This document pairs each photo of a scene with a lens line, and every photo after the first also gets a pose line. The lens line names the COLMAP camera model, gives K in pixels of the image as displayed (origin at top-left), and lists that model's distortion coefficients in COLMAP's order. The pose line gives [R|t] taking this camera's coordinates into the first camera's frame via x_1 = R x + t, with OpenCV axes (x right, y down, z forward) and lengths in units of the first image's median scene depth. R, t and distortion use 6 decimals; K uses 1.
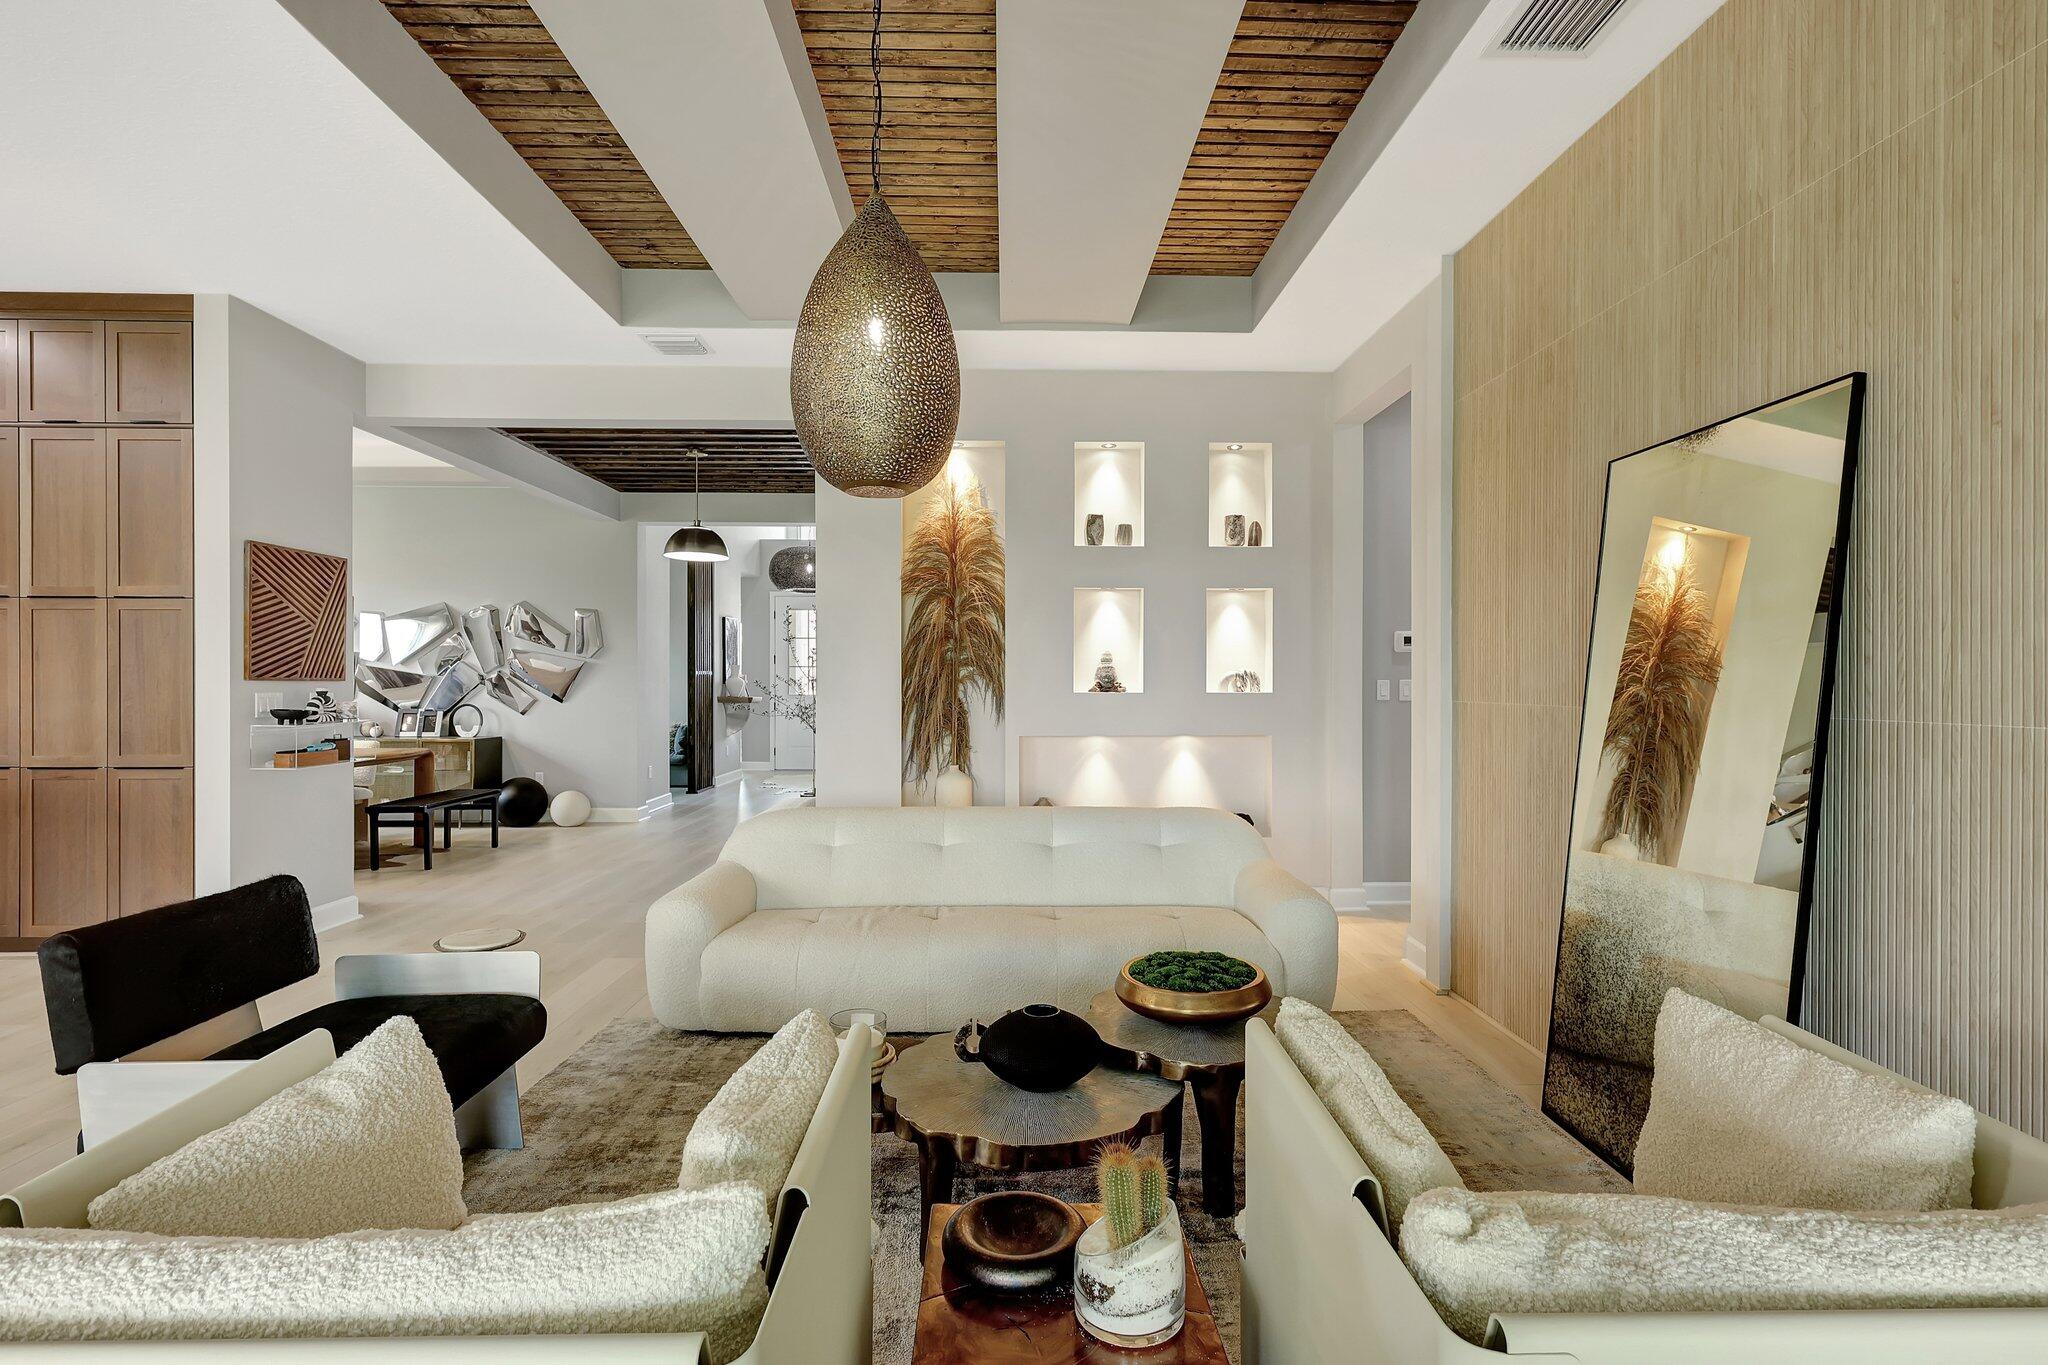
lens RADIAL K [[960.4, 0, 1029.0], [0, 960.4, 676.5], [0, 0, 1]] dist [0.001249, 0.000072]
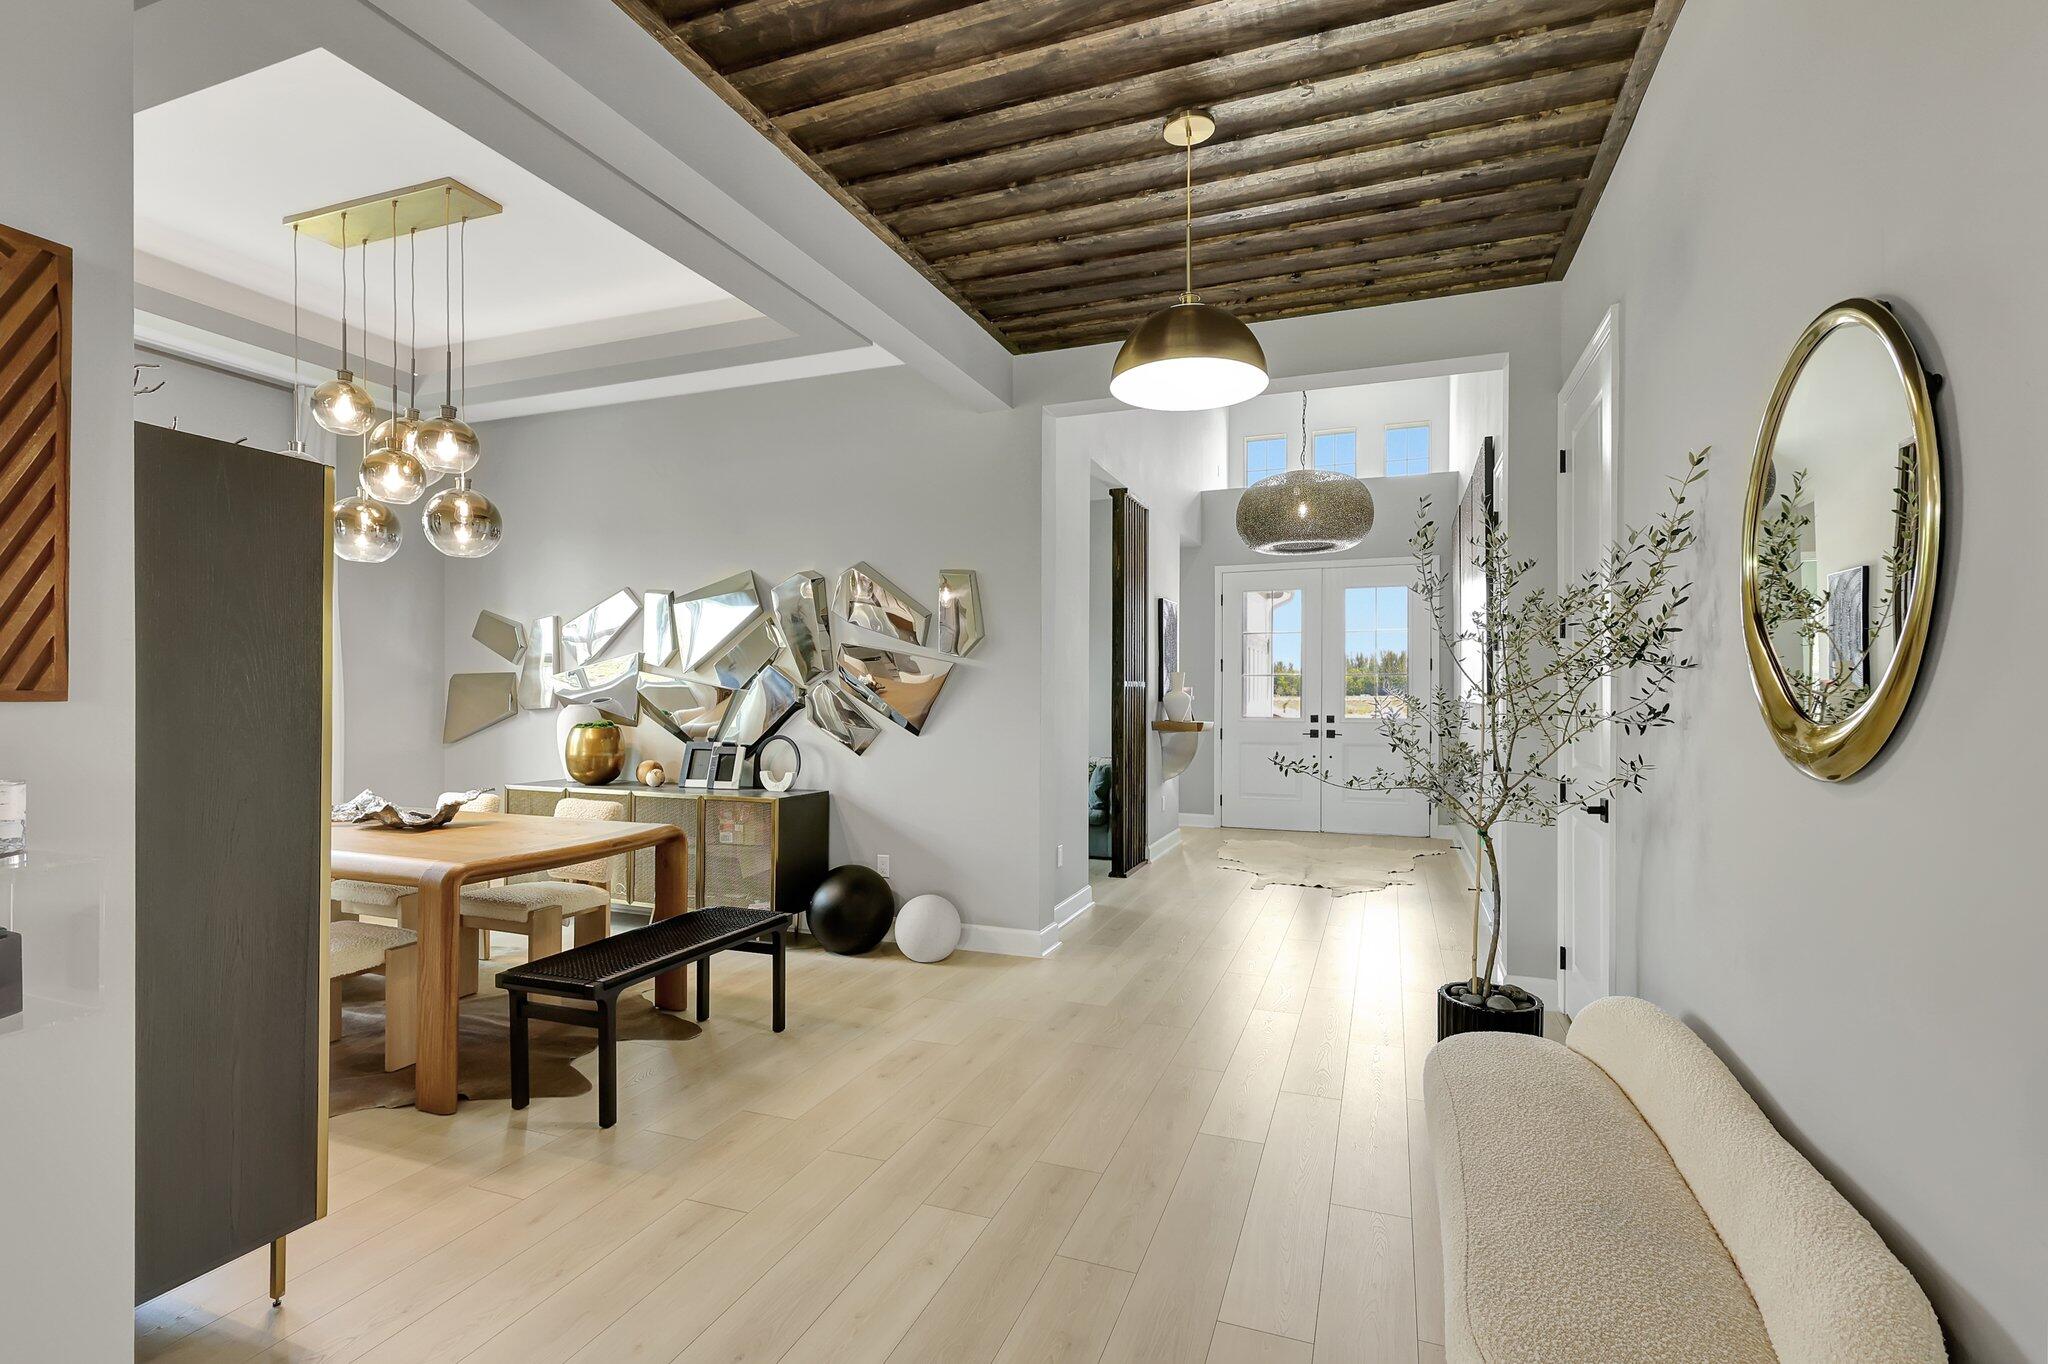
lens RADIAL K [[960.4, 0, 1024.7], [0, 960.4, 686.3], [0, 0, 1]] dist [0.001249, 0.000072]
pose [[0.922959, -0.001525, -0.384895, -0.207807], [0.000707, 0.999997, -0.002267, -0.001405], [0.384897, 0.001820, 0.922958, 0.498281]]
